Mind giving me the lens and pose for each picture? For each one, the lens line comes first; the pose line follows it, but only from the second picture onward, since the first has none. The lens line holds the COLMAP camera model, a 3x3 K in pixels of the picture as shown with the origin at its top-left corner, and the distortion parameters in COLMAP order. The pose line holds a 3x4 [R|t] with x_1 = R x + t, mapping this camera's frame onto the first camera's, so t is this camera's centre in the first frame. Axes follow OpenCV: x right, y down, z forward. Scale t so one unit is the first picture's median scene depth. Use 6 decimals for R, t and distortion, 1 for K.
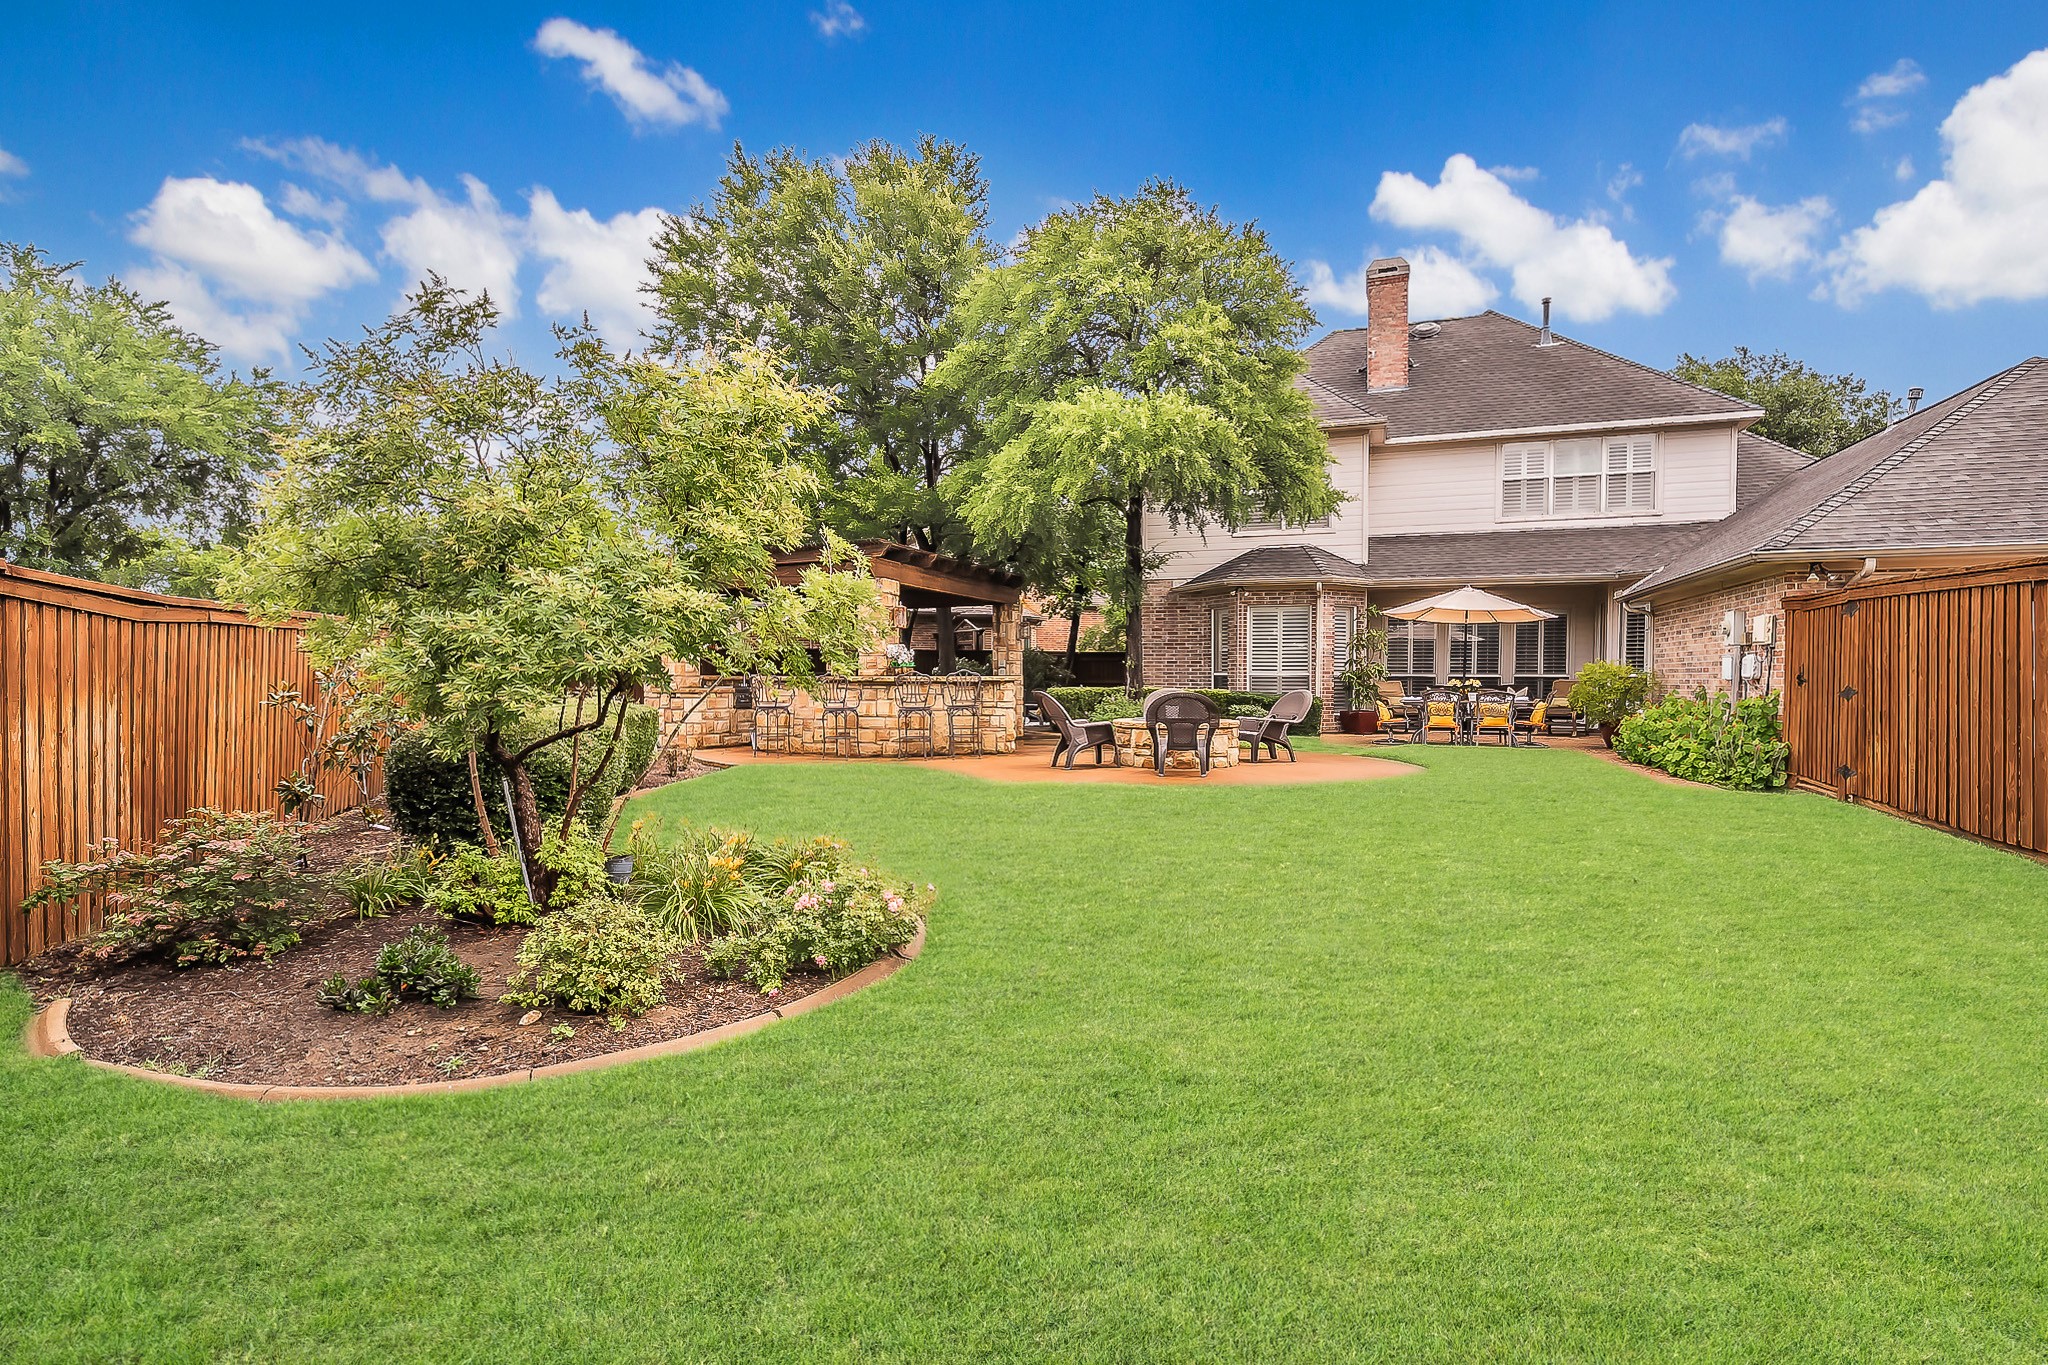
lens RADIAL K [[919.9, 0, 1024.0], [0, 919.9, 682.5], [0, 0, 1]] dist [0.002124, 0.000215]
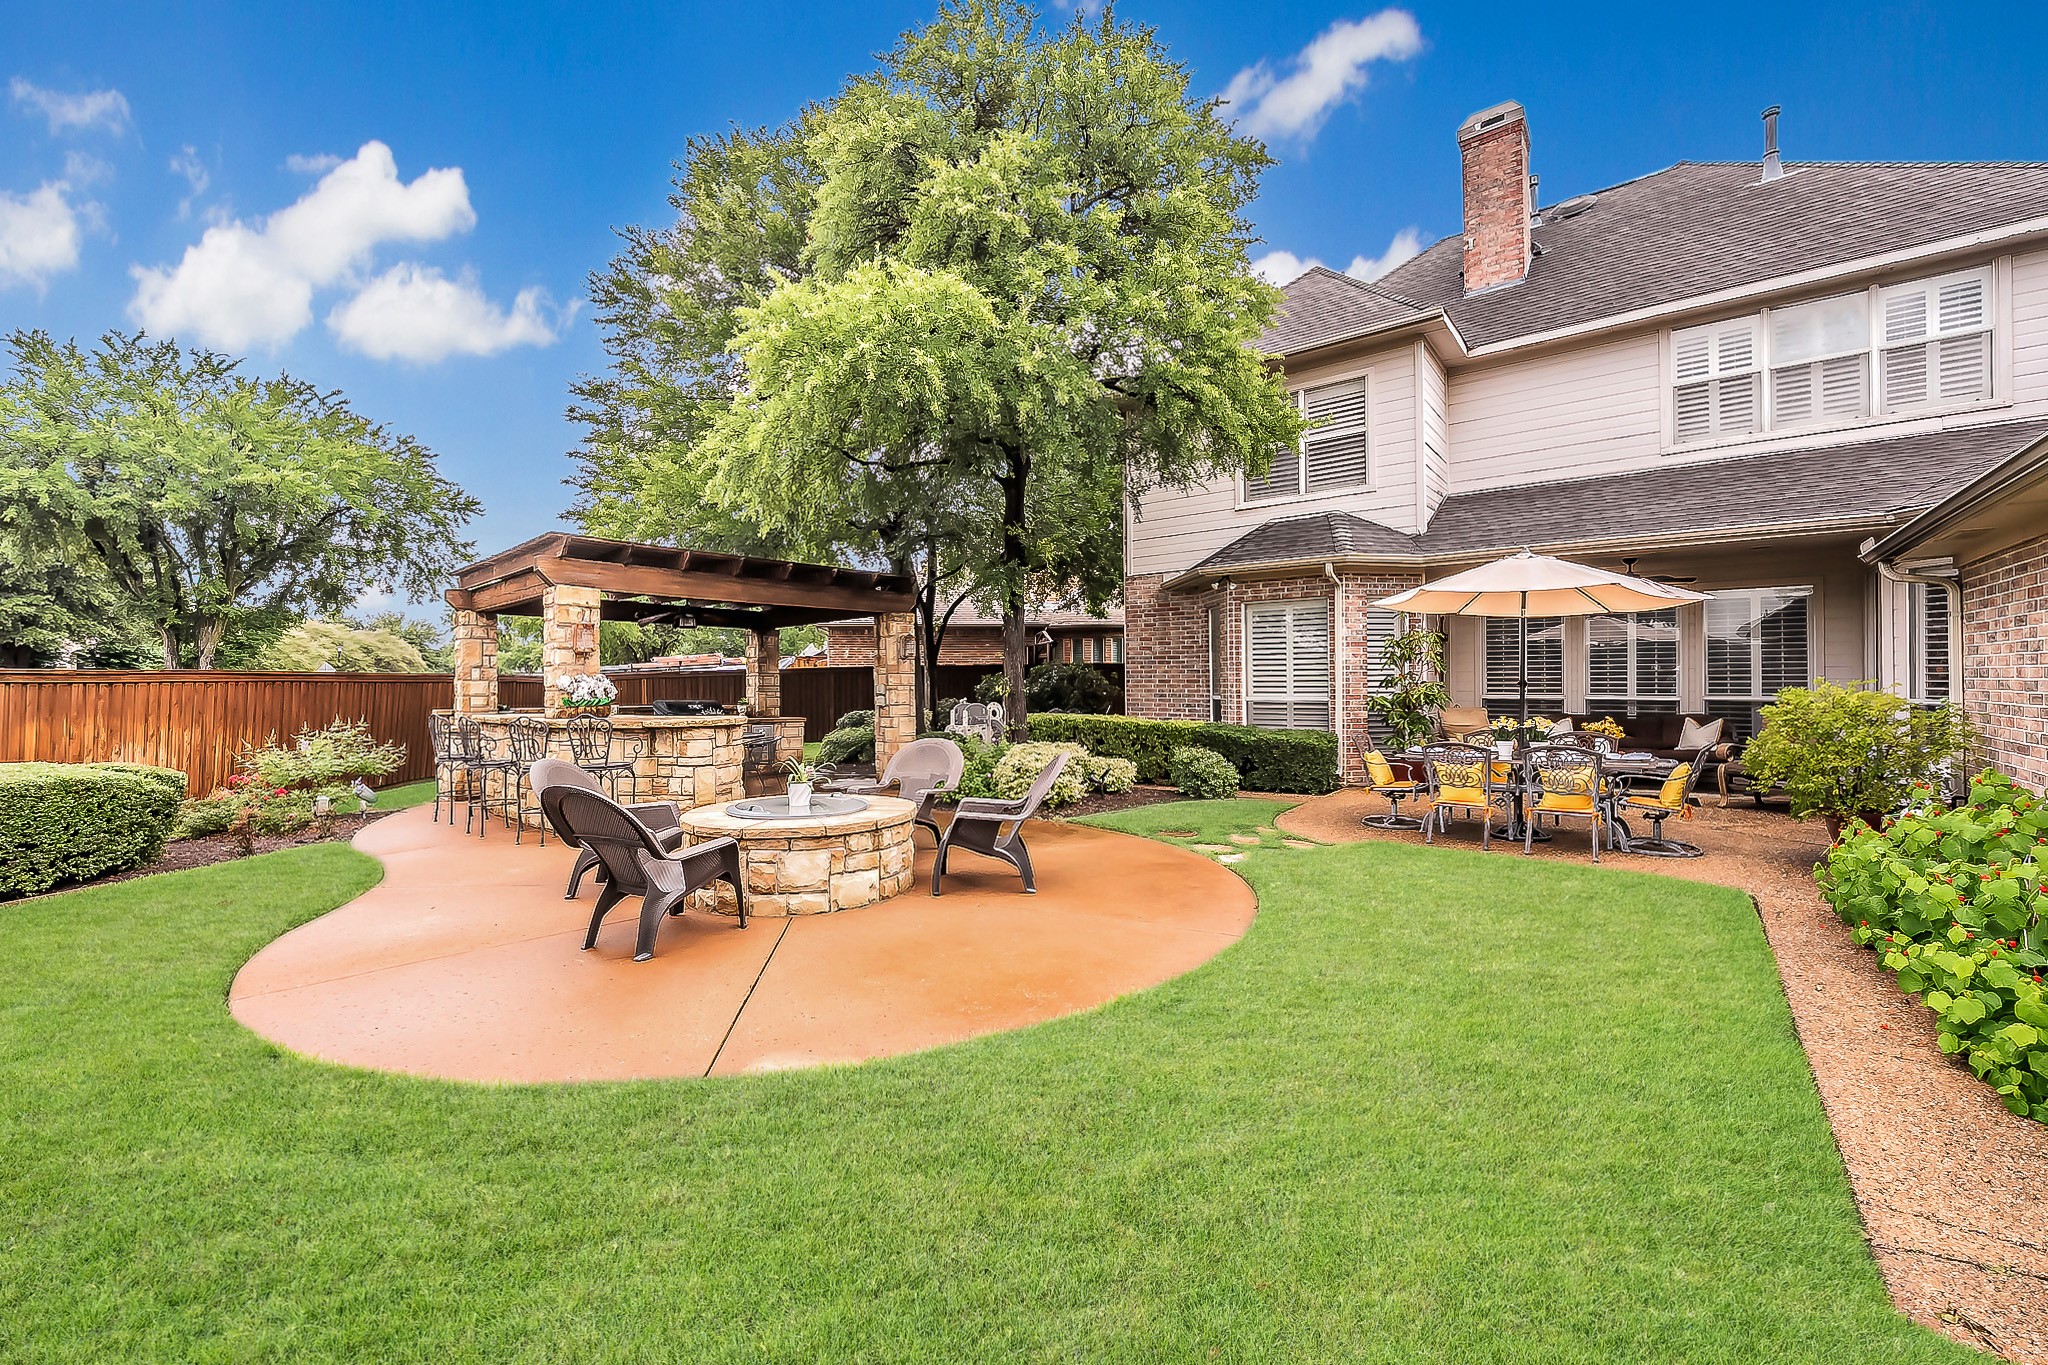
lens RADIAL K [[781.7, 0, 1023.1], [0, 781.7, 674.3], [0, 0, 1]] dist [-0.000499, -0.000226]
pose [[0.945965, -0.012470, -0.324029, 0.283131], [0.009367, 0.999894, -0.011134, -0.022046], [0.324134, 0.007497, 0.945981, 0.368558]]
